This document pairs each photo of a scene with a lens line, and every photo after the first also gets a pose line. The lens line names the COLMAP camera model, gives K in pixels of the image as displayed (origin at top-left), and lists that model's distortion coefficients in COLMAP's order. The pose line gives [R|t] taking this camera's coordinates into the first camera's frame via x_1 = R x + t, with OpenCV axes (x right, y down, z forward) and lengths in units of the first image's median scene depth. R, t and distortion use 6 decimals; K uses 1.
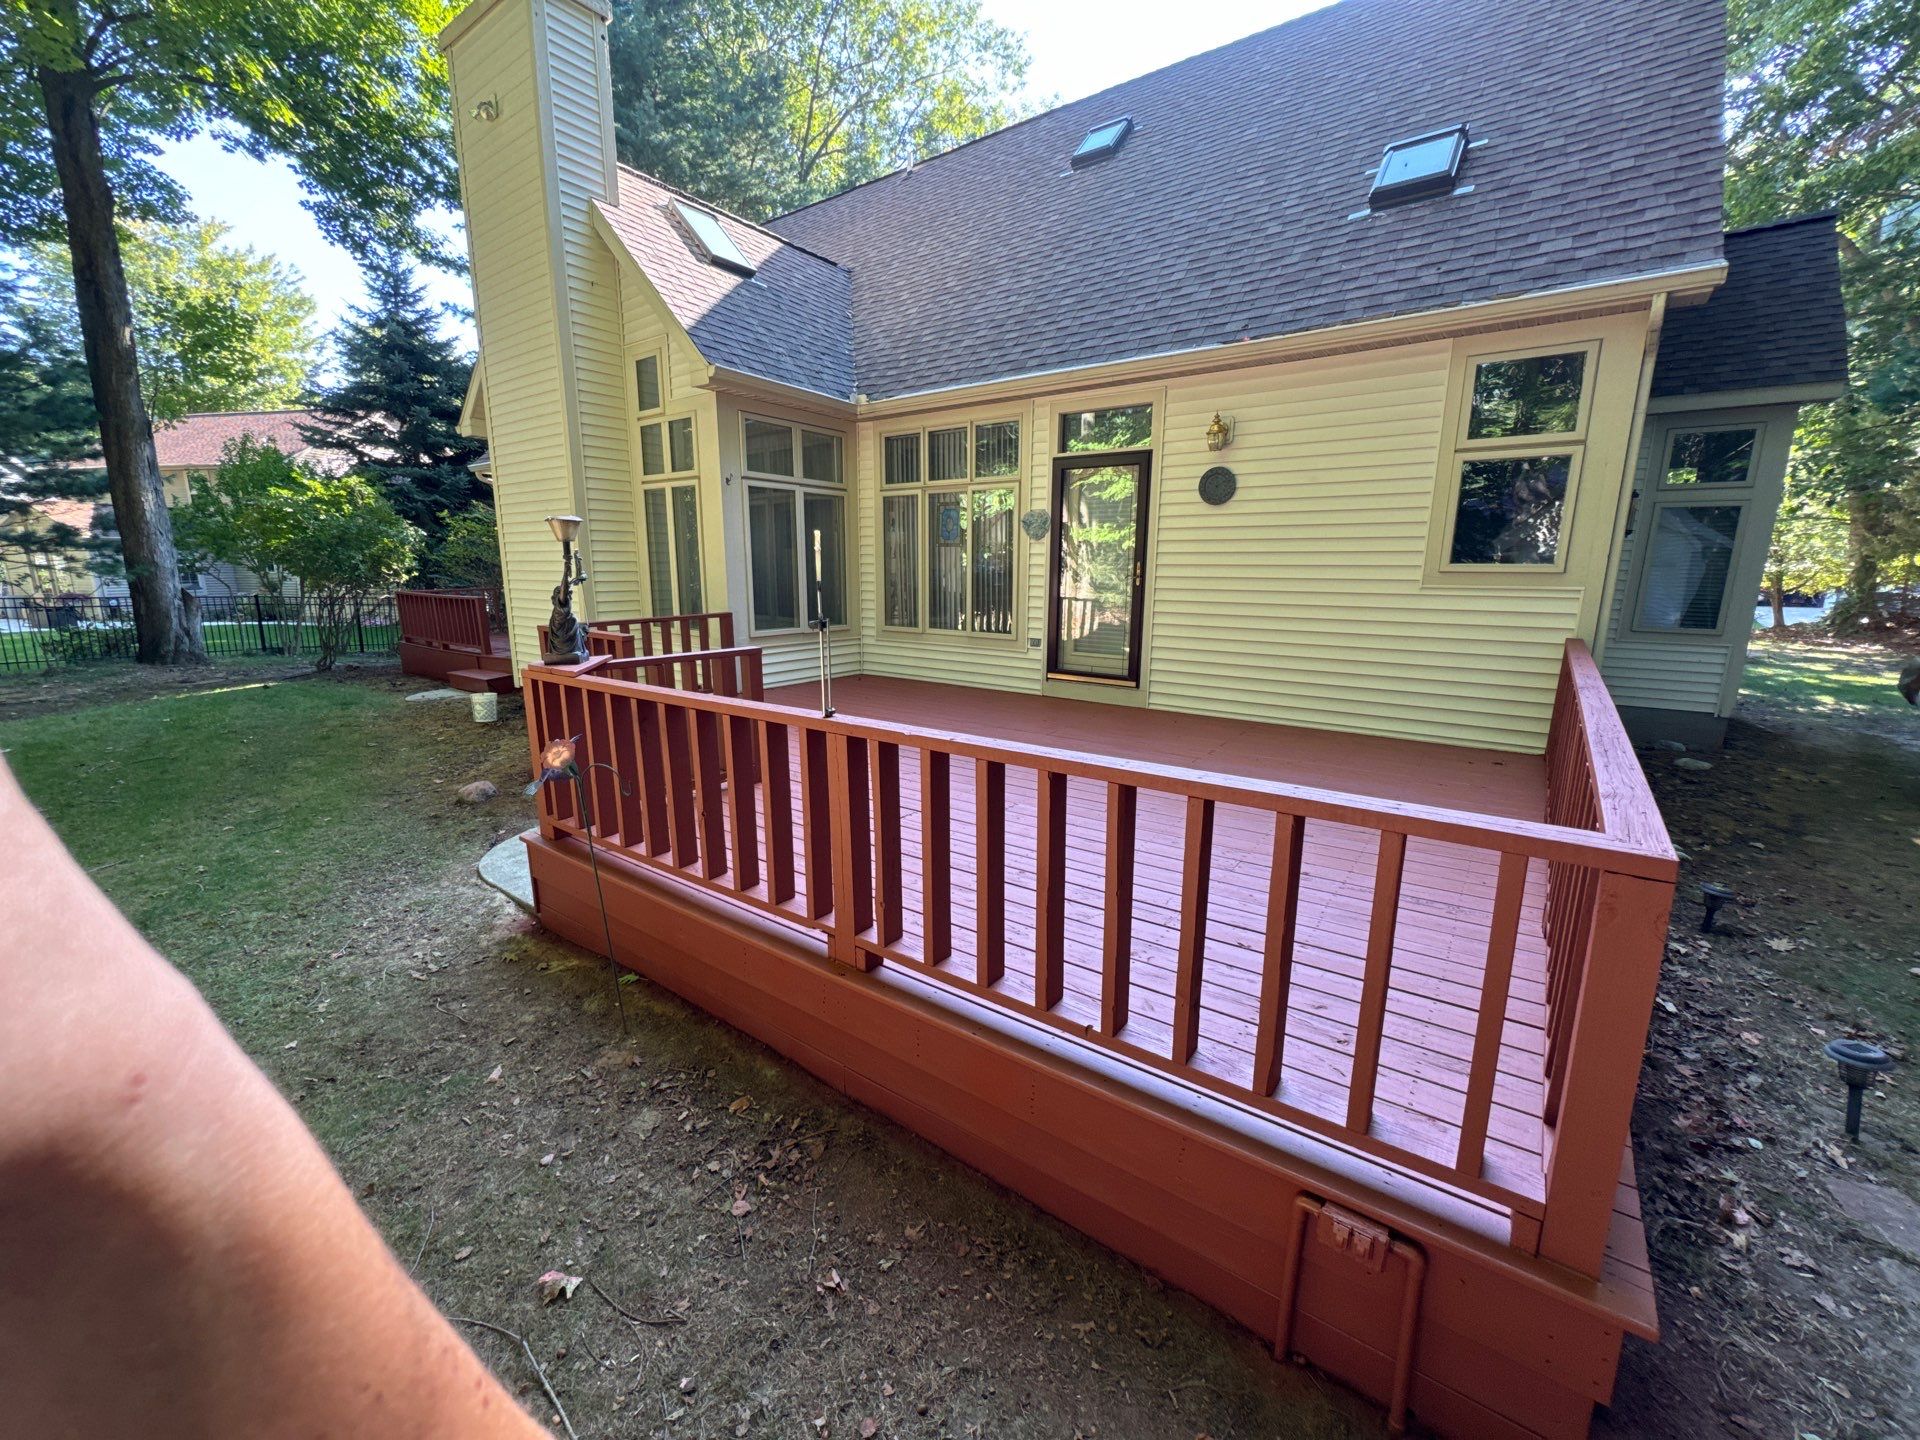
lens RADIAL K [[765.9, 0, 955.4], [0, 765.9, 718.4], [0, 0, 1]] dist [-0.000504, 0.000306]
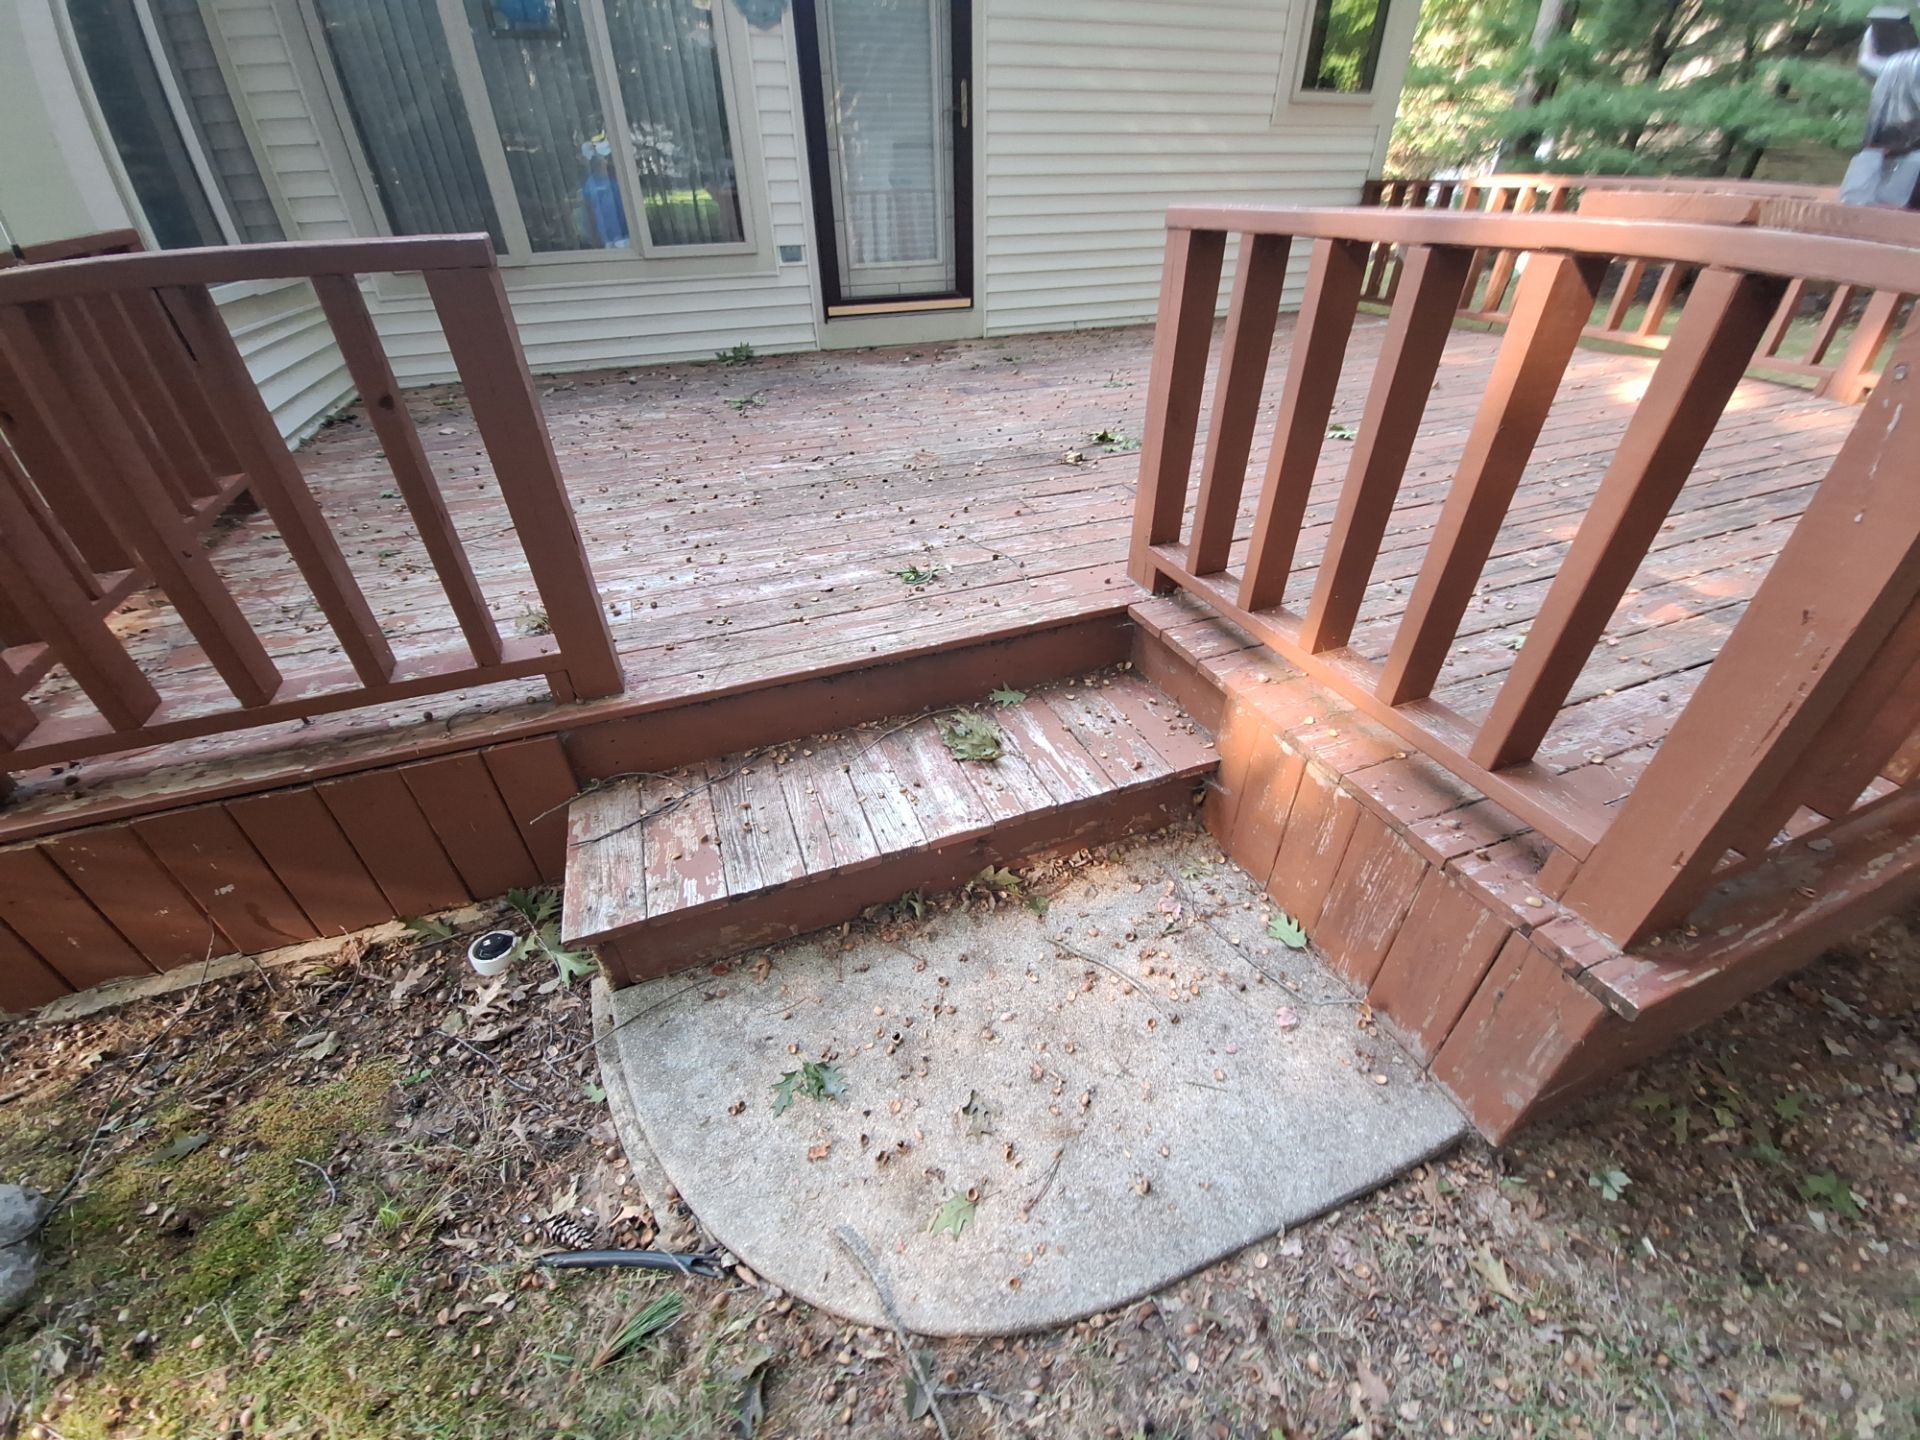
lens RADIAL K [[759.7, 0, 962.7], [0, 759.7, 731.8], [0, 0, 1]] dist [-0.012447, -0.002014]
pose [[0.529132, -0.511332, 0.677170, -0.420960], [0.188305, 0.848902, 0.493869, -0.051126], [-0.827382, -0.133808, 0.545468, 0.546893]]
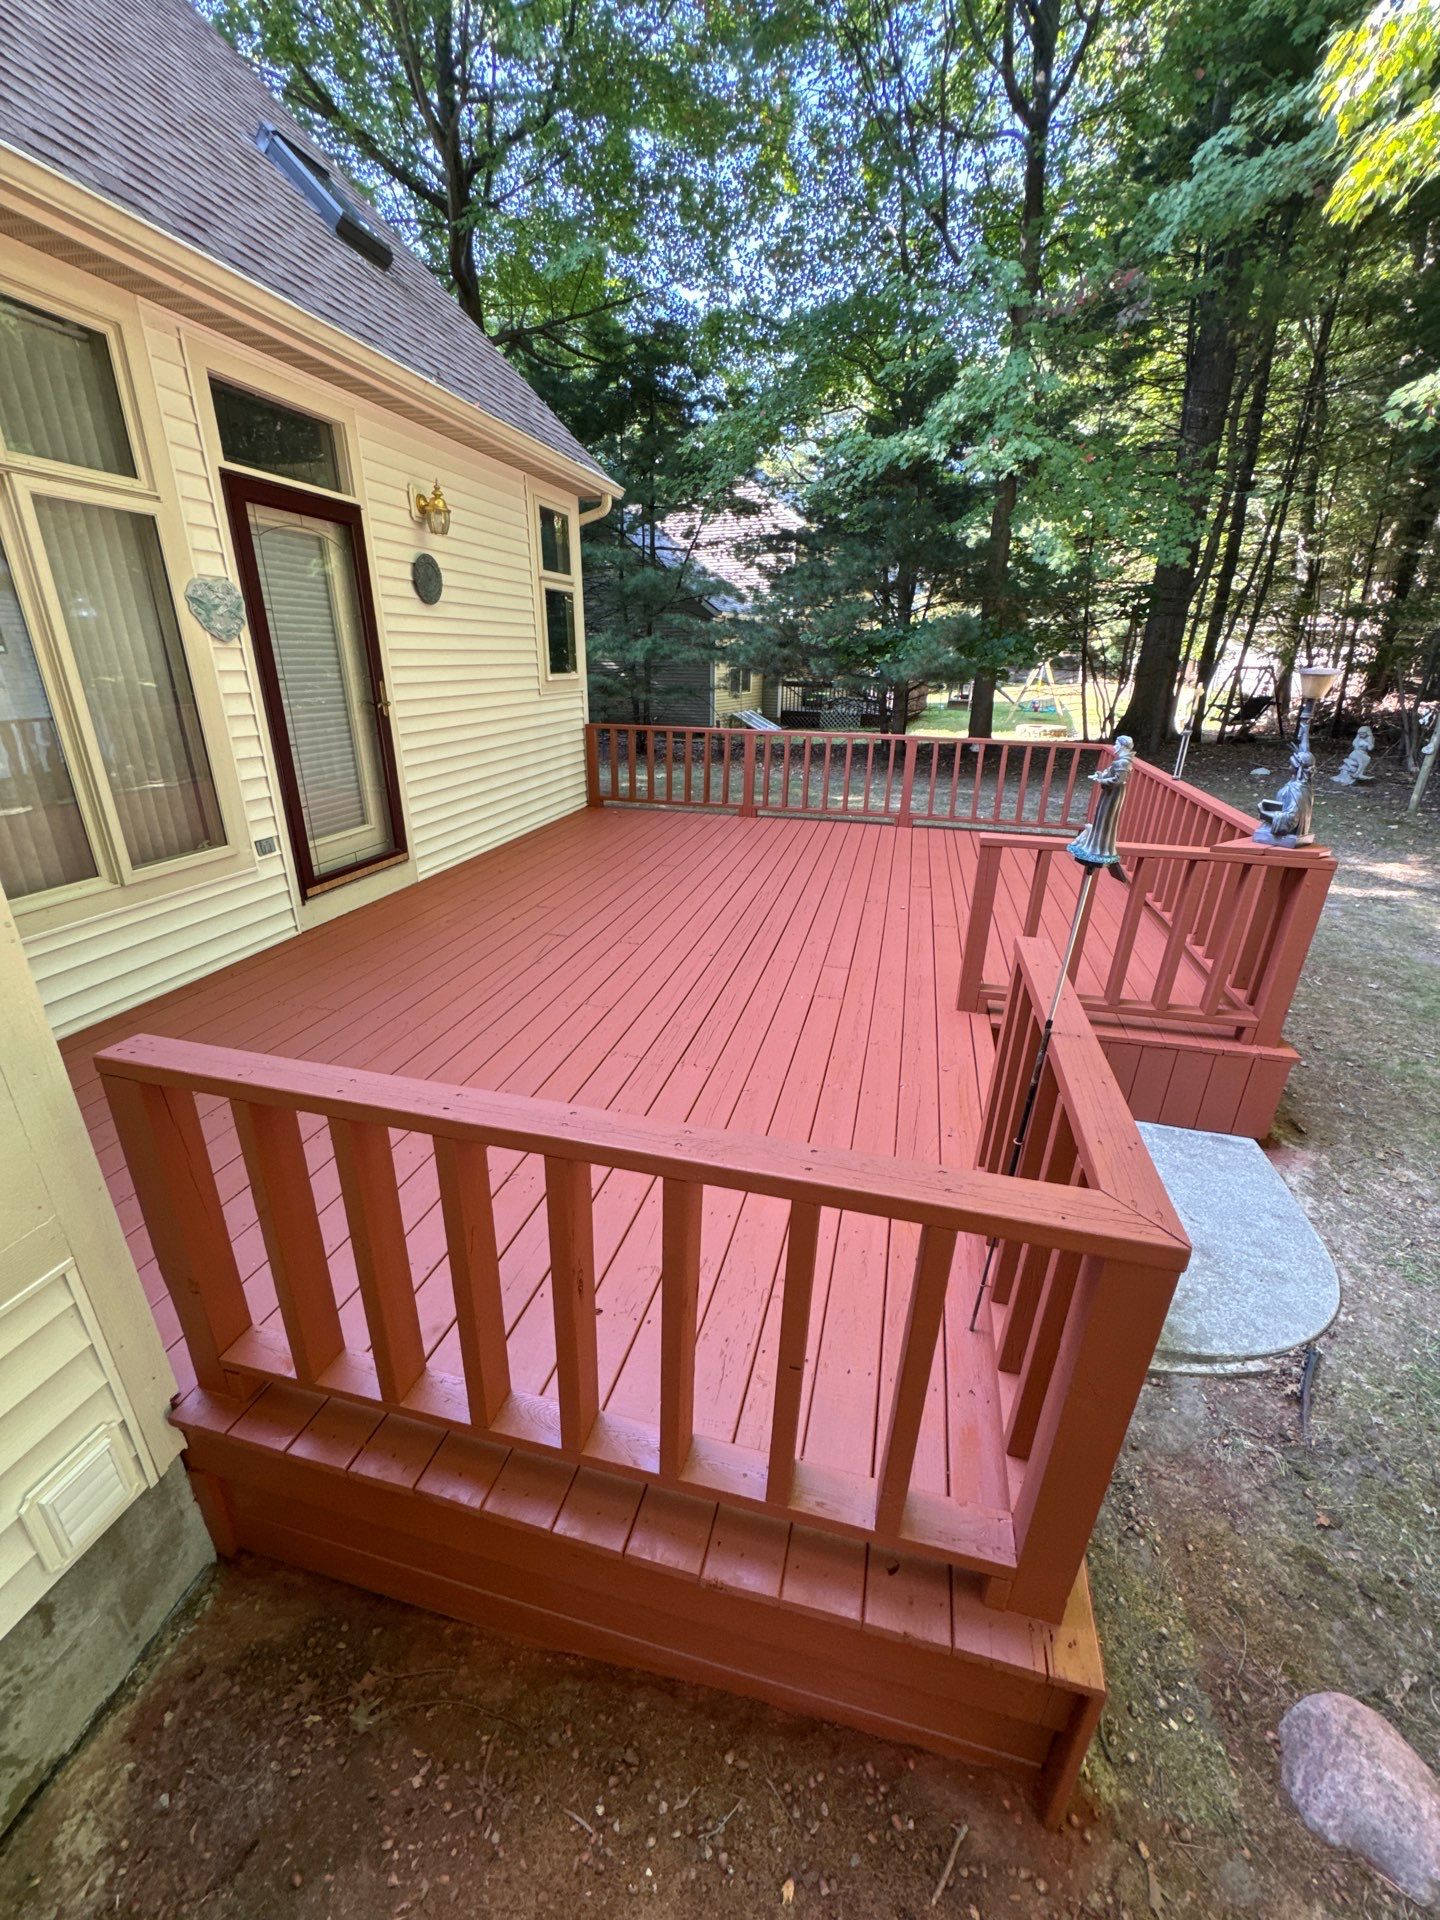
lens RADIAL K [[765.9, 0, 717.1], [0, 765.9, 962.7], [0, 0, 1]] dist [-0.000504, 0.000306]
pose [[-0.388033, -0.357991, 0.849278, -0.515557], [0.164376, 0.879825, 0.445970, -0.221982], [-0.906869, 0.312652, -0.282556, 0.925291]]
